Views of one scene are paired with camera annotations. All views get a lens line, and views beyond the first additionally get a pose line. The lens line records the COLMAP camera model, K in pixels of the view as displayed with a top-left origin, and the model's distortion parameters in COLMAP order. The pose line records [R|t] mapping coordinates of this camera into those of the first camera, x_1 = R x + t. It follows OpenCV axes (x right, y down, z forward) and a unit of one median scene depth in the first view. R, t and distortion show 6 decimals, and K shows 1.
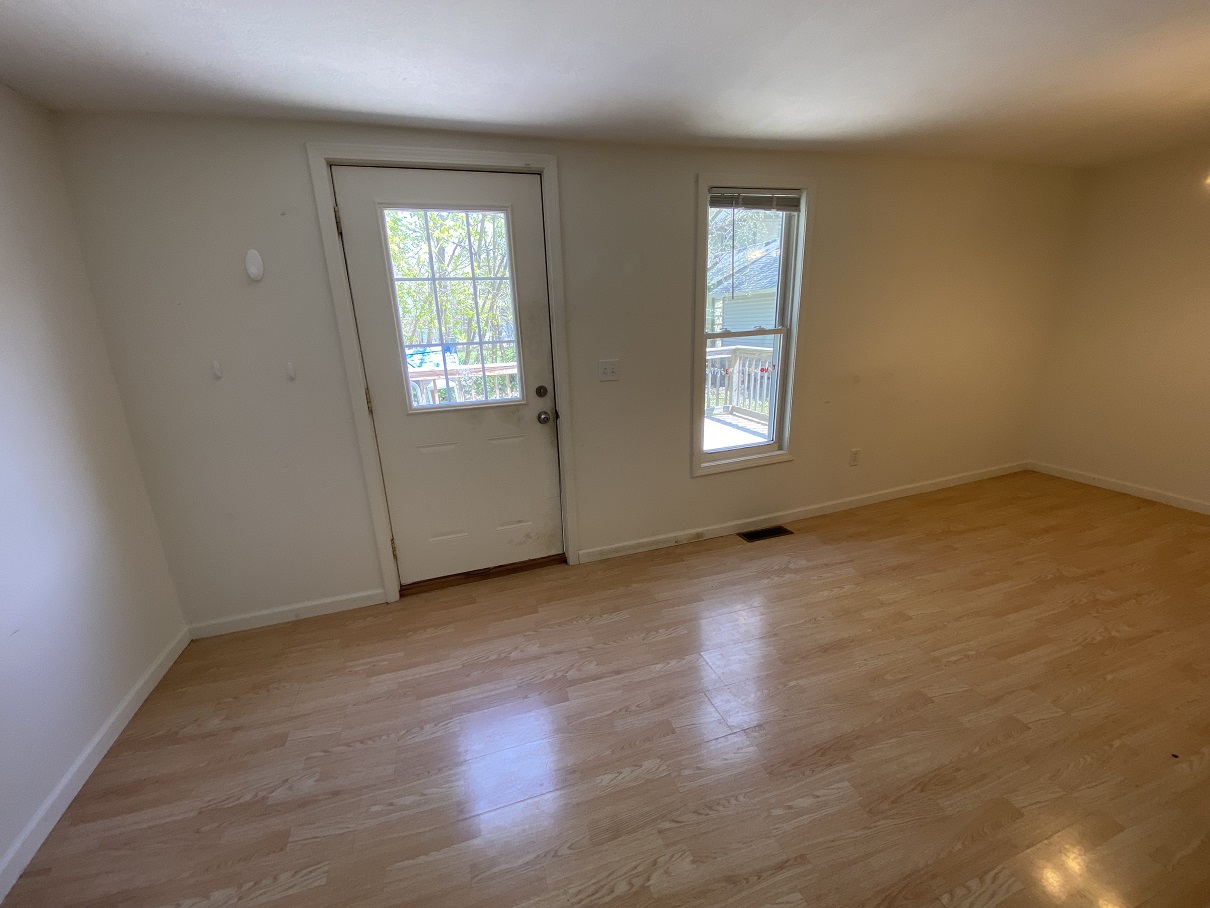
lens RADIAL K [[485.2, 0, 602.2], [0, 485.2, 452.4], [0, 0, 1]] dist [0.003905, -0.014631]
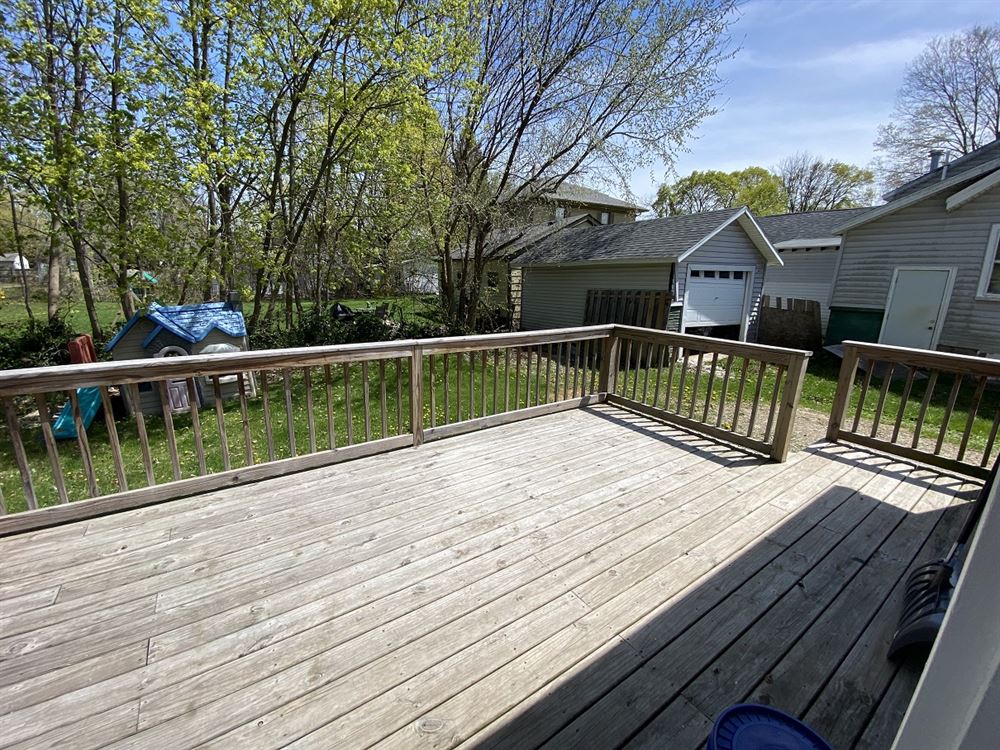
lens RADIAL K [[401.0, 0, 497.7], [0, 401.0, 373.6], [0, 0, 1]] dist [0.003905, -0.014631]
pose [[0.962867, 0.001491, 0.269972, -0.061246], [0.011426, 0.998864, -0.046267, -0.059389], [-0.269734, 0.047634, 0.961756, 0.223514]]
